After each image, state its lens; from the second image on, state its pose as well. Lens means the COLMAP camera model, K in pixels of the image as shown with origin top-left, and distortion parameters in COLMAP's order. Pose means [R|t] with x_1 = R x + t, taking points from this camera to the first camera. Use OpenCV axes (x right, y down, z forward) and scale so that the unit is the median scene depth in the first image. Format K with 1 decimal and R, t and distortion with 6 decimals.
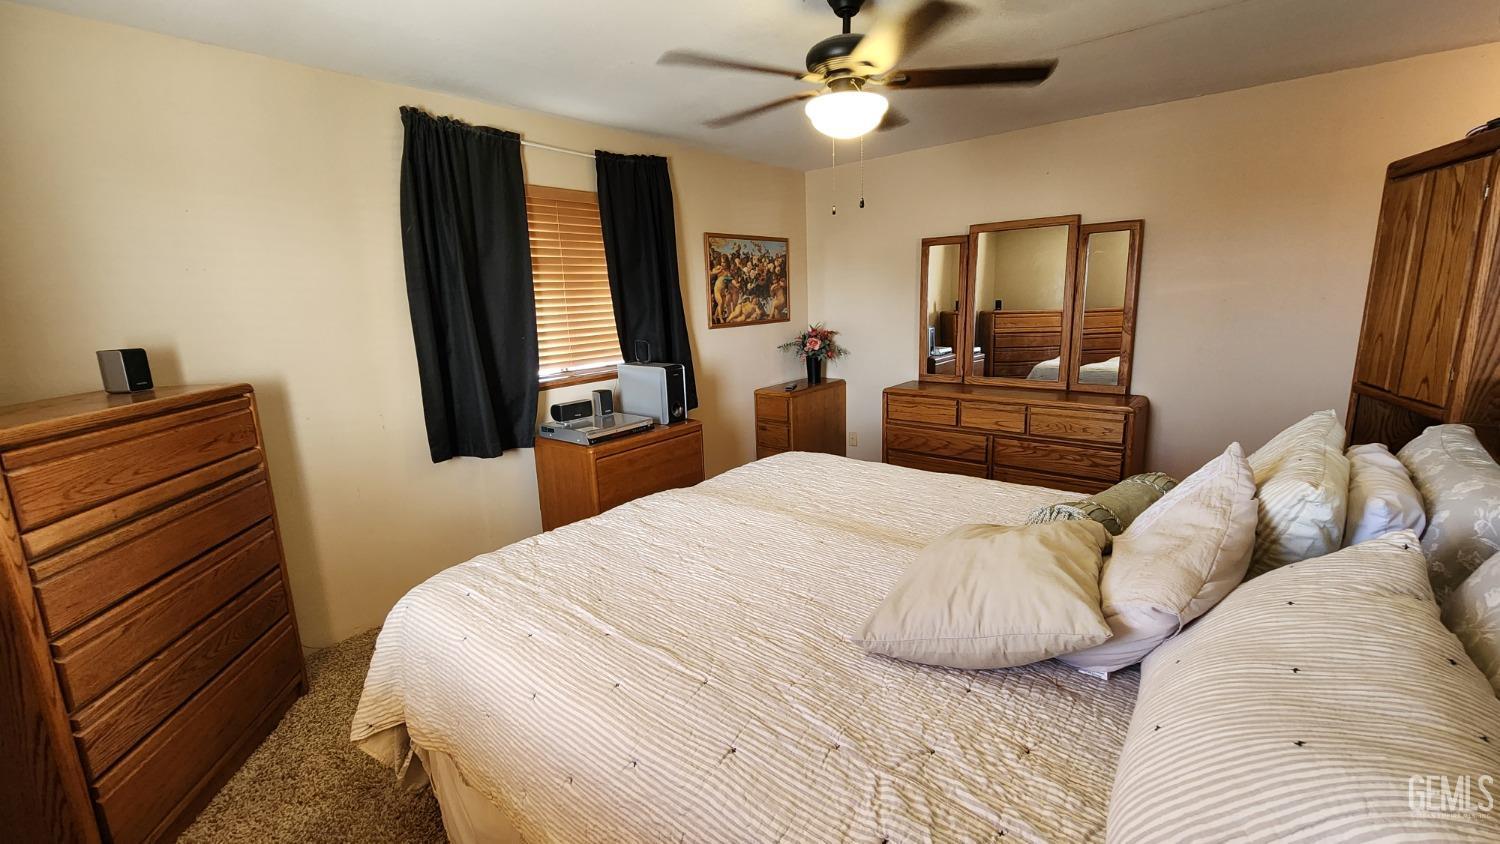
lens RADIAL K [[616.4, 0, 750.3], [0, 616.4, 420.6], [0, 0, 1]] dist [0.001645, 0.001152]
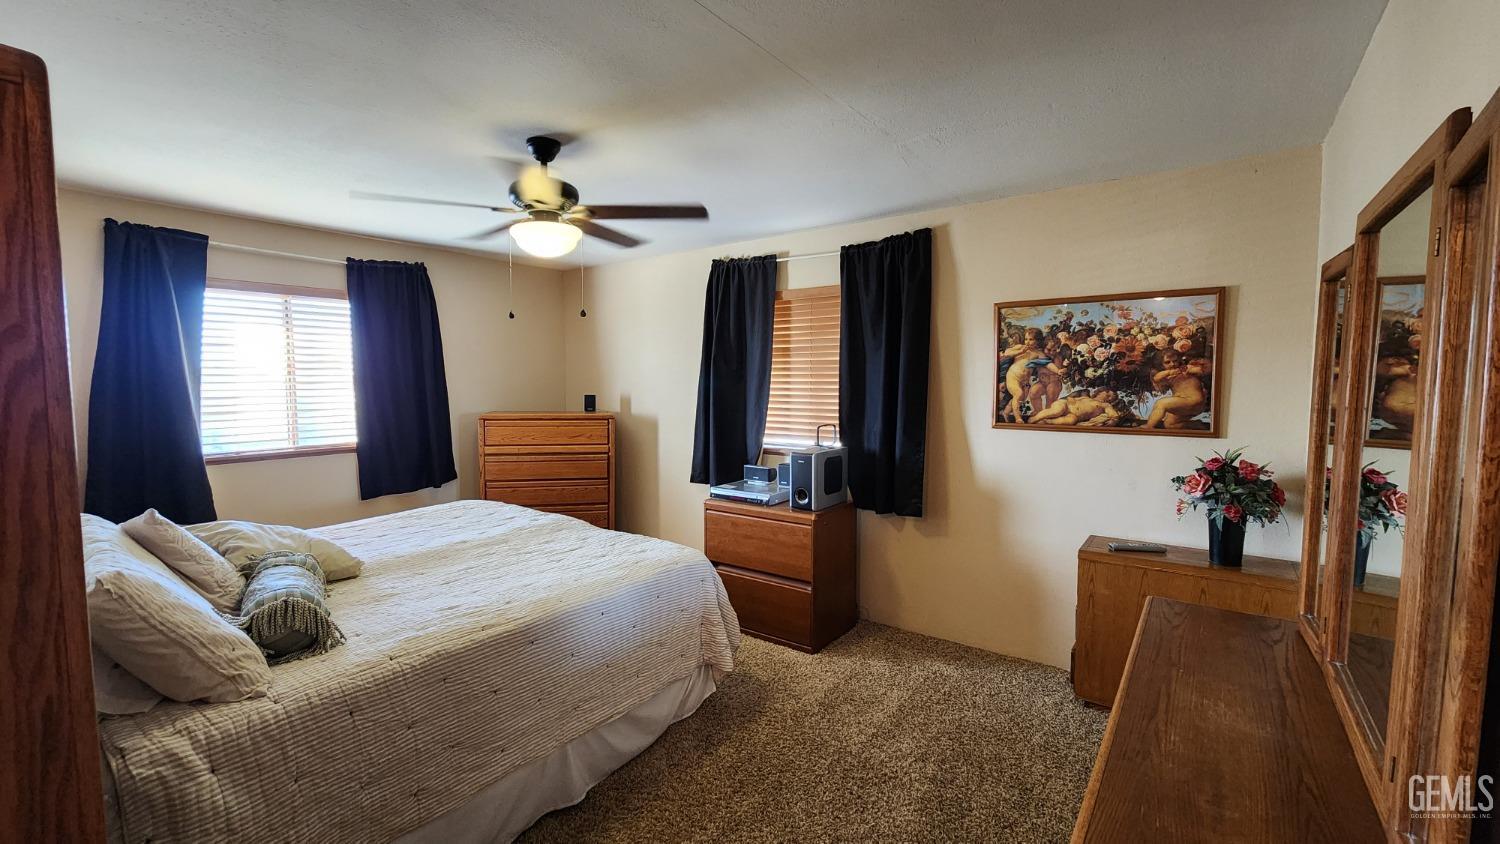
lens RADIAL K [[616.4, 0, 756.2], [0, 616.4, 423.5], [0, 0, 1]] dist [0.001645, 0.001152]
pose [[0.056640, 0.103467, -0.993019, 0.635222], [-0.205311, 0.974565, 0.089834, -0.155528], [0.977056, 0.198790, 0.076442, 0.632451]]
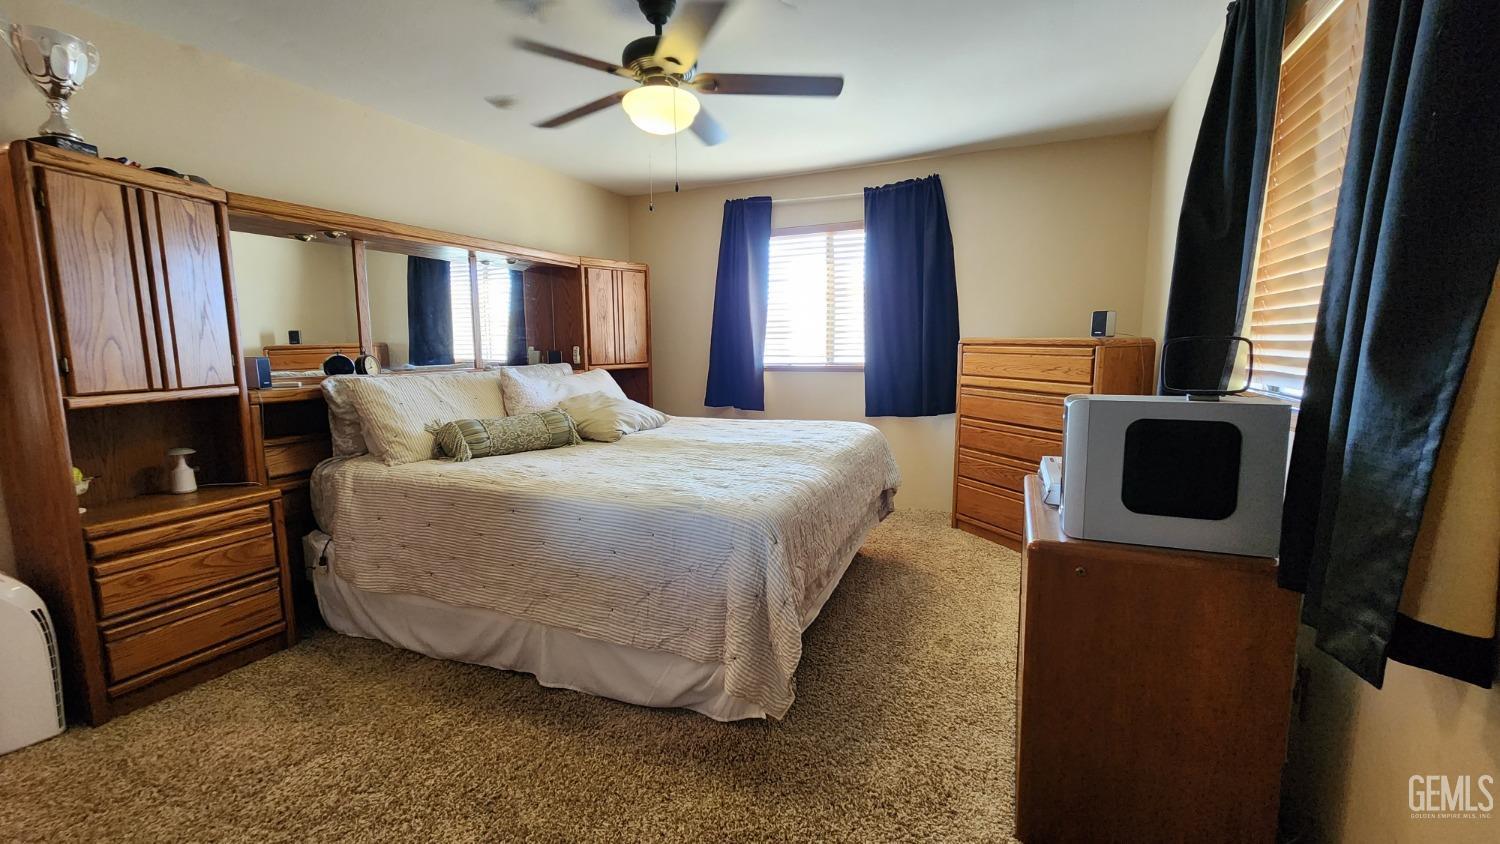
lens RADIAL K [[616.4, 0, 749.2], [0, 616.4, 421.8], [0, 0, 1]] dist [0.001645, 0.001152]
pose [[-0.964047, 0.074569, -0.255055, 0.153935], [-0.013509, 0.944826, 0.327293, -0.155939], [0.265389, 0.318971, -0.909849, 0.996794]]
